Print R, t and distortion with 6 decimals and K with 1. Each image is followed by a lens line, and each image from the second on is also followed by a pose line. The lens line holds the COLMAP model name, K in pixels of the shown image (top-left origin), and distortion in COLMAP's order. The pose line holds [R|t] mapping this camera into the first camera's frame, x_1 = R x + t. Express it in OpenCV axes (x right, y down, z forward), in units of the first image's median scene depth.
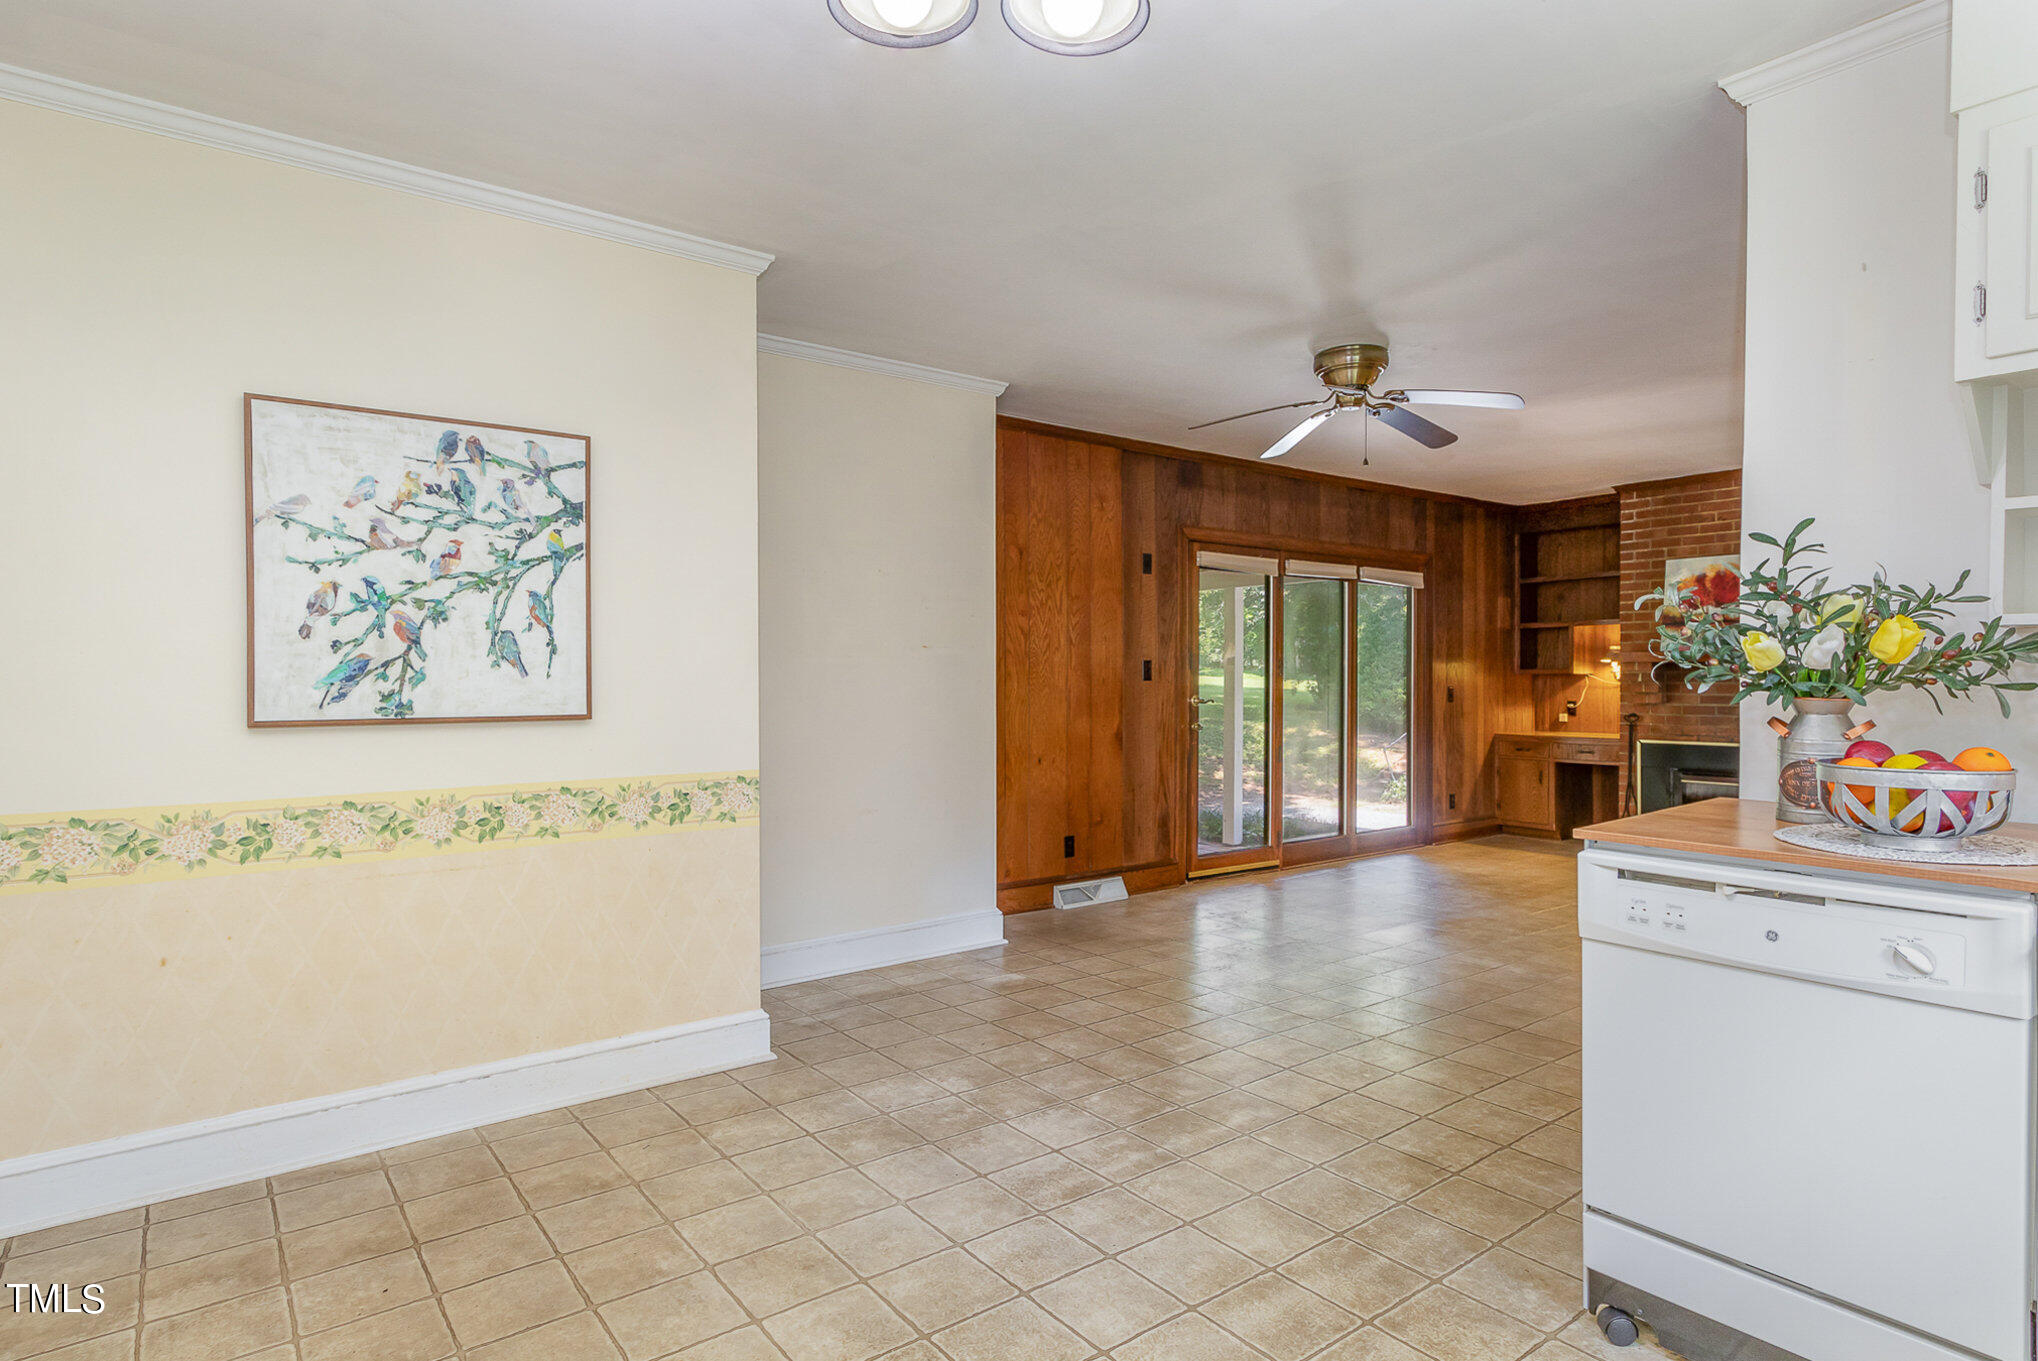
lens RADIAL K [[1103.1, 0, 1020.9], [0, 1103.1, 690.9], [0, 0, 1]] dist [0.000142, -0.000035]
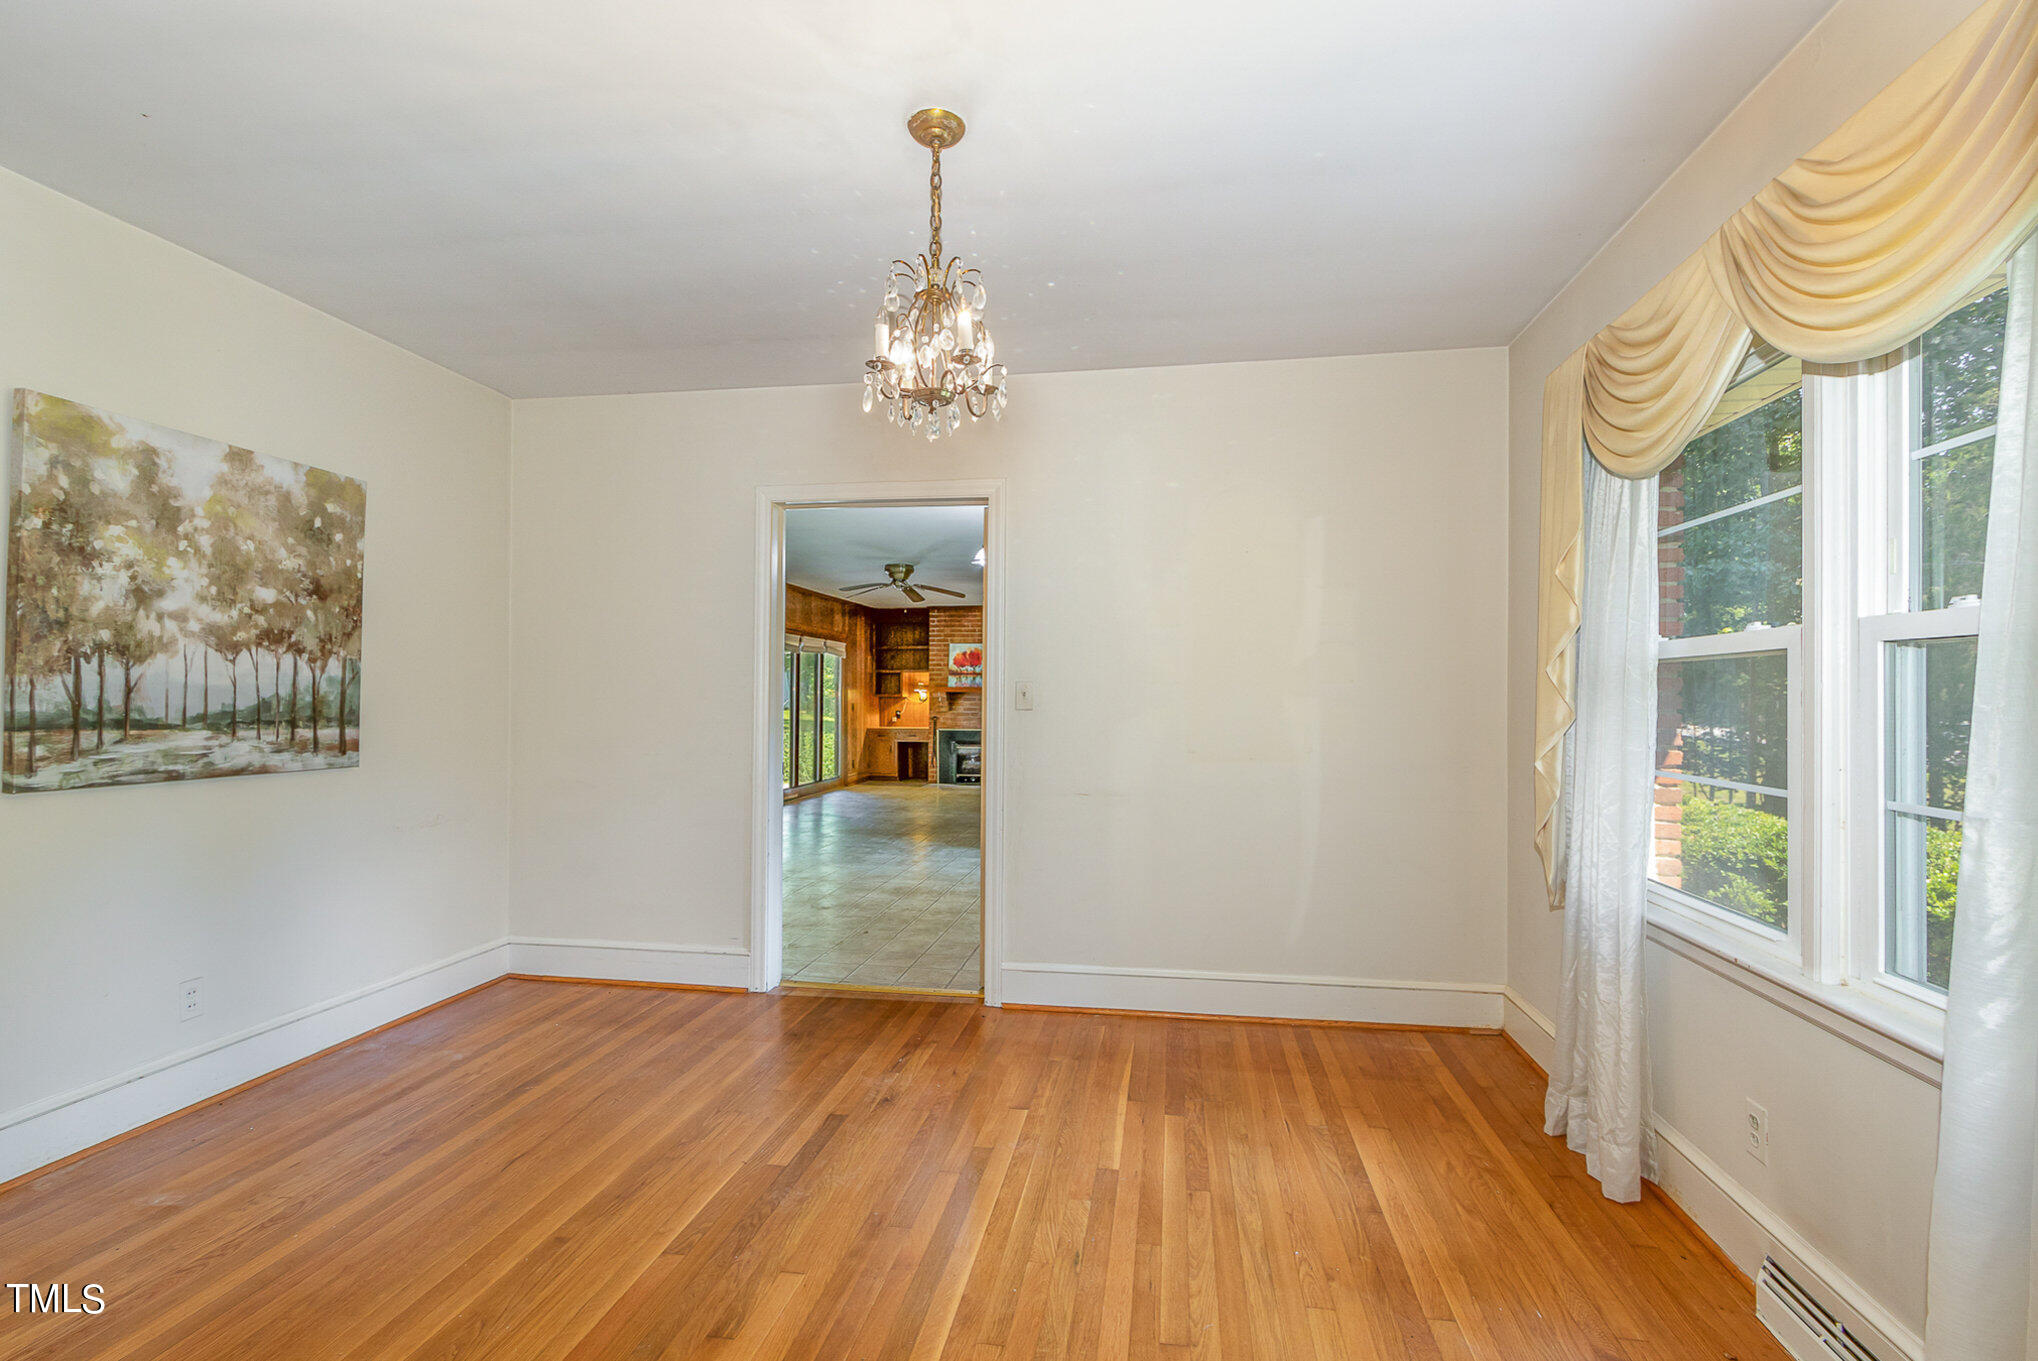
lens RADIAL K [[1103.1, 0, 1016.5], [0, 1103.1, 682.6], [0, 0, 1]] dist [0.000142, -0.000035]
pose [[0.710739, 0.008883, 0.703400, -0.749805], [0.006951, 0.999783, -0.019650, -0.000314], [-0.703421, 0.018855, 0.710523, -0.550566]]
